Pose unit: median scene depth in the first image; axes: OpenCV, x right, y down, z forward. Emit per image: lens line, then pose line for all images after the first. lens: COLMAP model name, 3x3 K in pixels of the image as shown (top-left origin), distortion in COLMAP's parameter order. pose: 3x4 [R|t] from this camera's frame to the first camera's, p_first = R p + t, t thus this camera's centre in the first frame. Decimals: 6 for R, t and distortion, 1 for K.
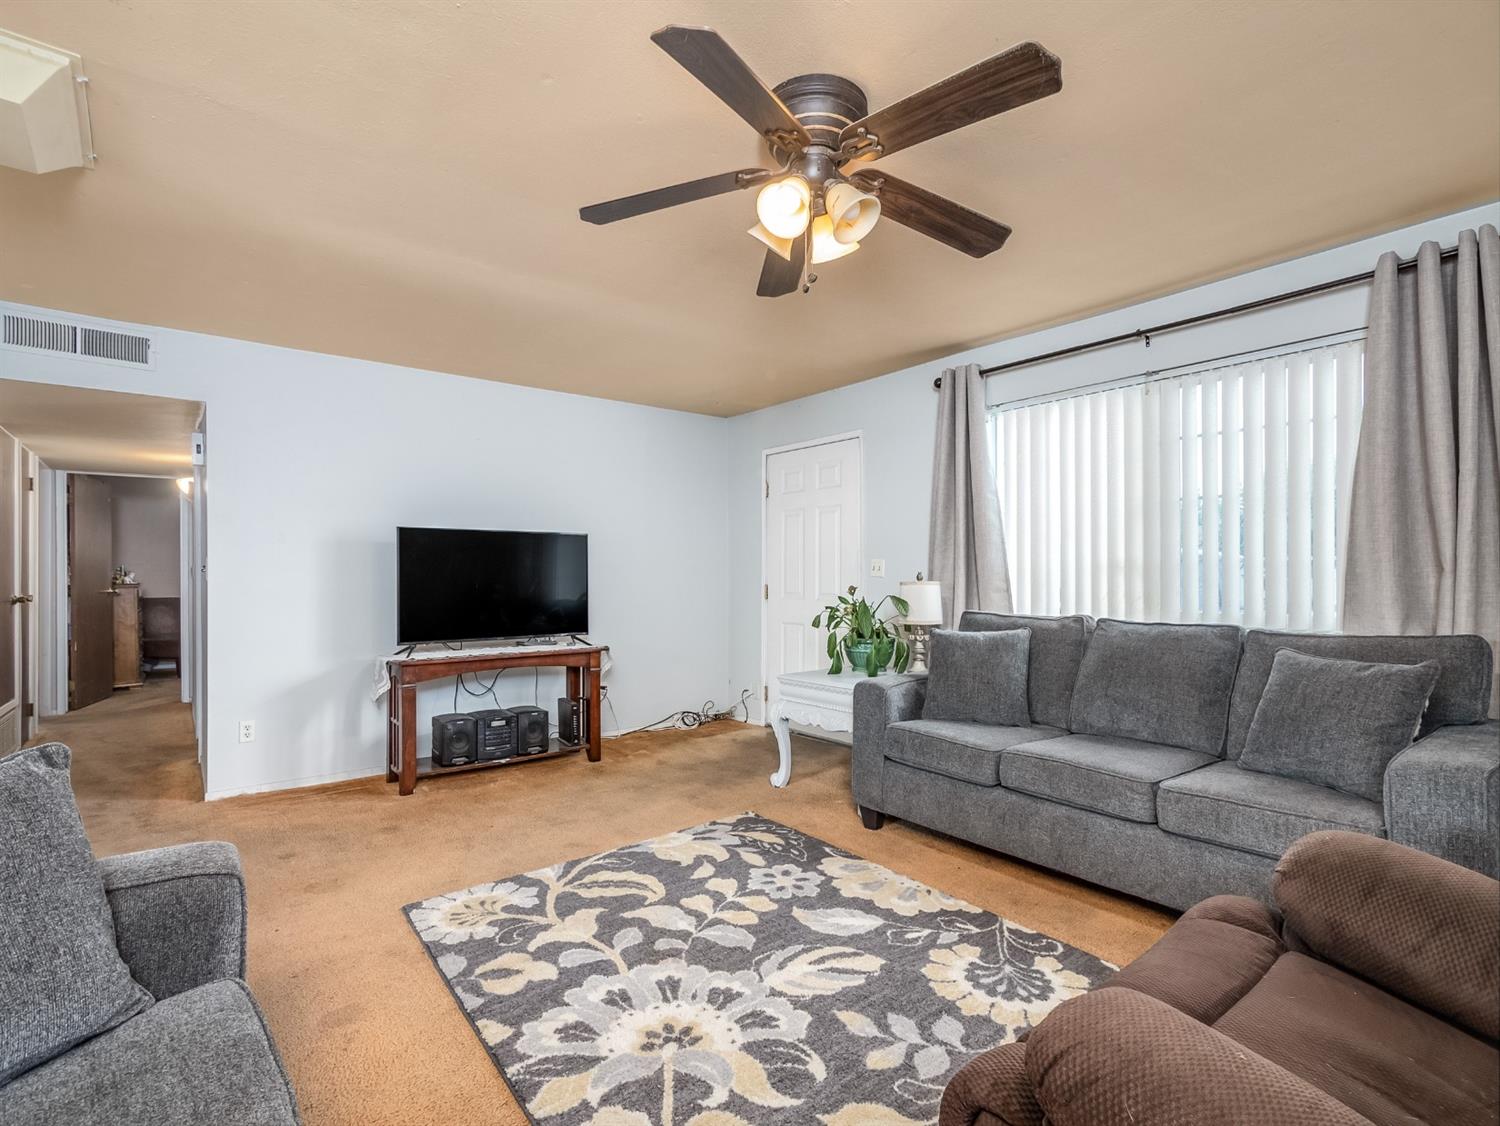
lens RADIAL K [[727.4, 0, 752.8], [0, 727.4, 578.1], [0, 0, 1]] dist [0.000503, -0.000485]
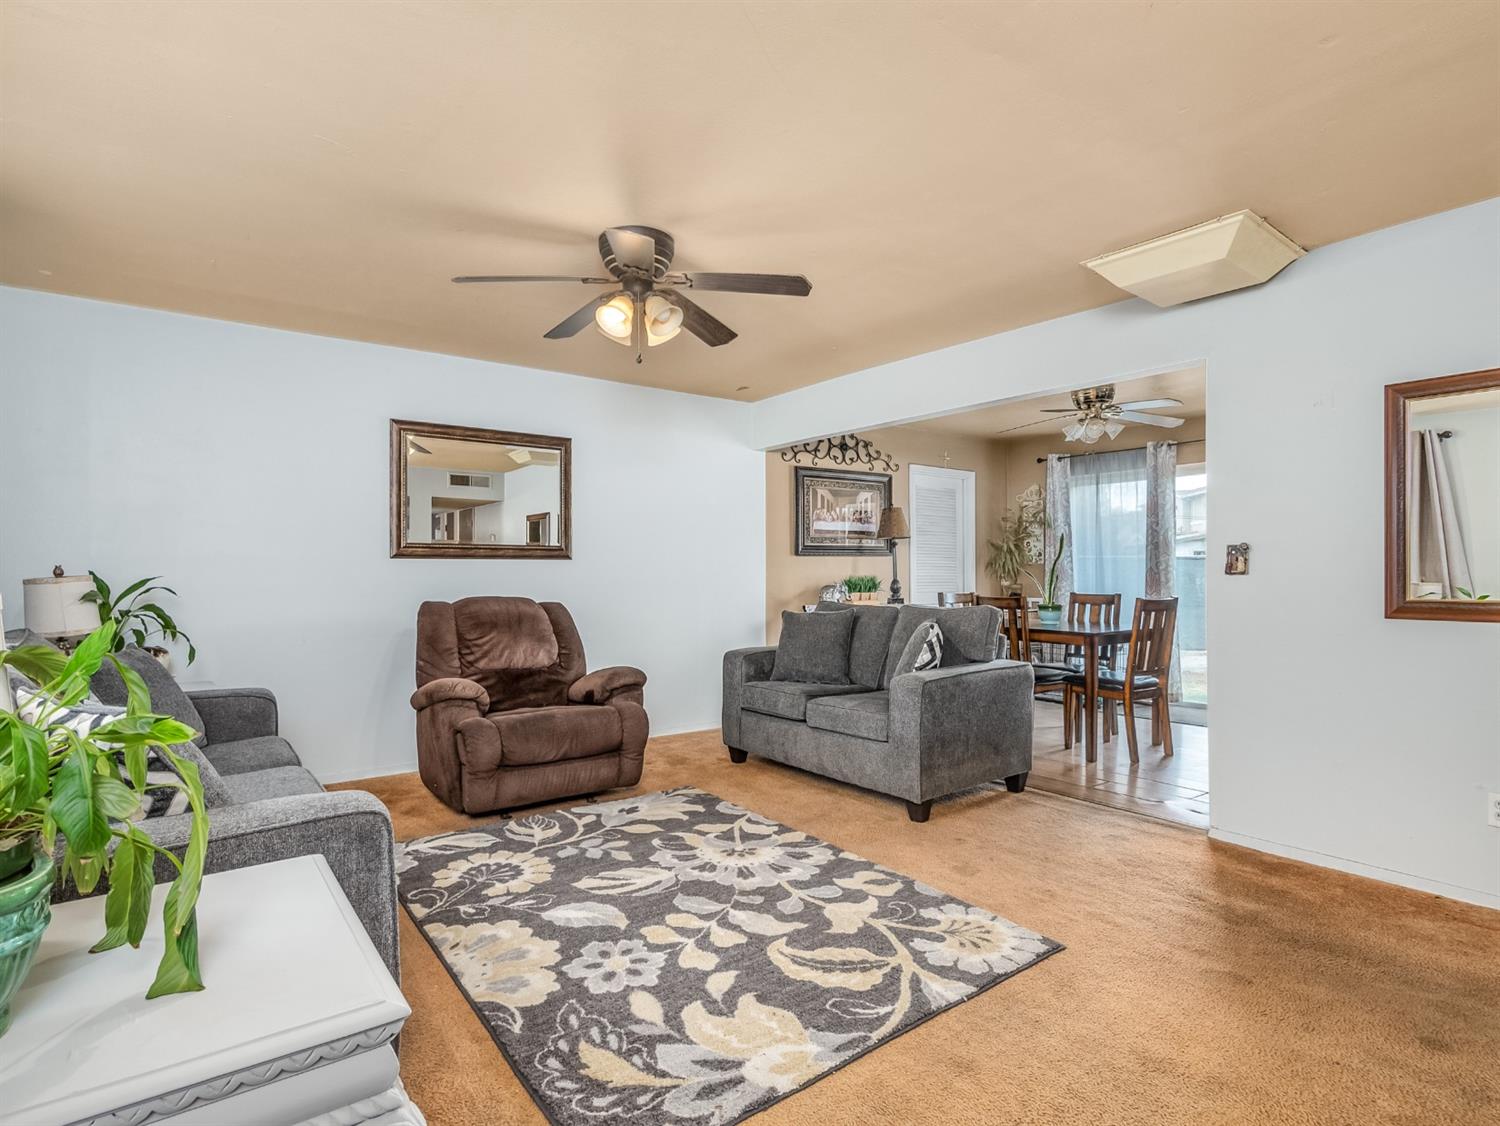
lens RADIAL K [[780.7, 0, 761.8], [0, 780.7, 565.4], [0, 0, 1]] dist [0.001021, 0.000371]
pose [[-0.999946, 0.007943, 0.006678, -0.132680], [0.007931, 0.999967, -0.001951, -0.006758], [-0.006693, -0.001898, -0.999976, 2.031611]]
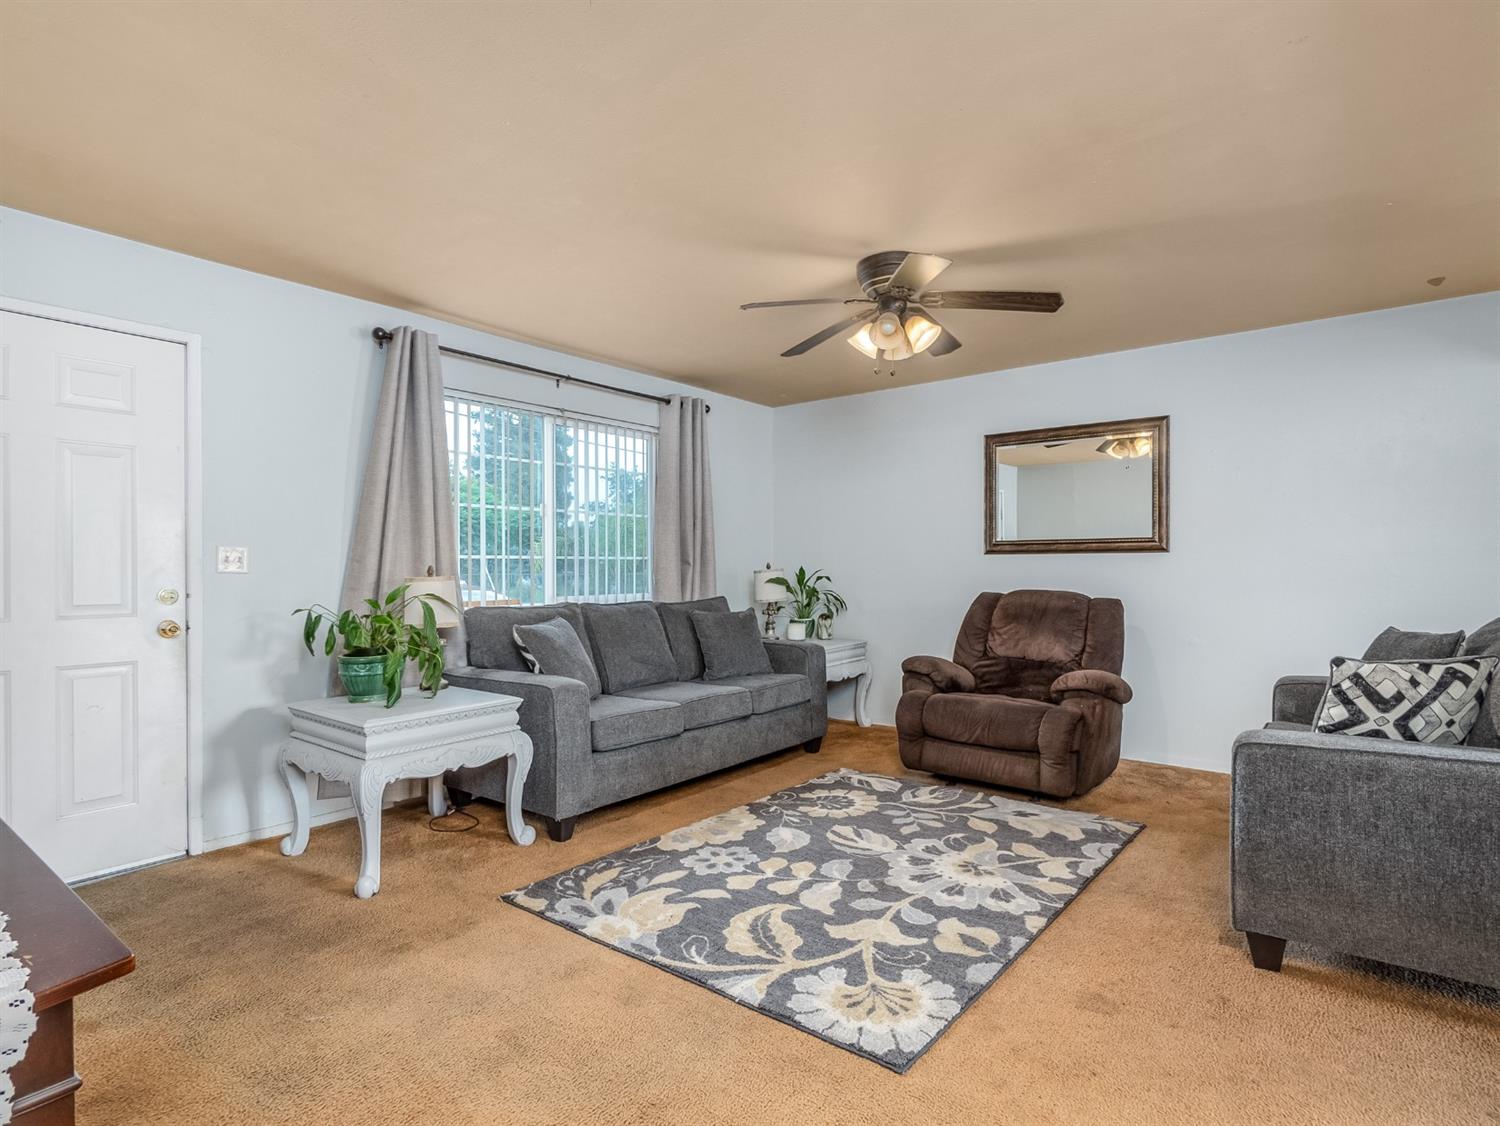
lens RADIAL K [[798.9, 0, 756.7], [0, 798.9, 571.5], [0, 0, 1]] dist [0.000460, 0.001242]
pose [[-0.239610, 0.000296, 0.970869, -1.198341], [0.010595, 0.999941, 0.002309, 0.001149], [-0.970811, 0.010839, -0.239599, 1.352457]]
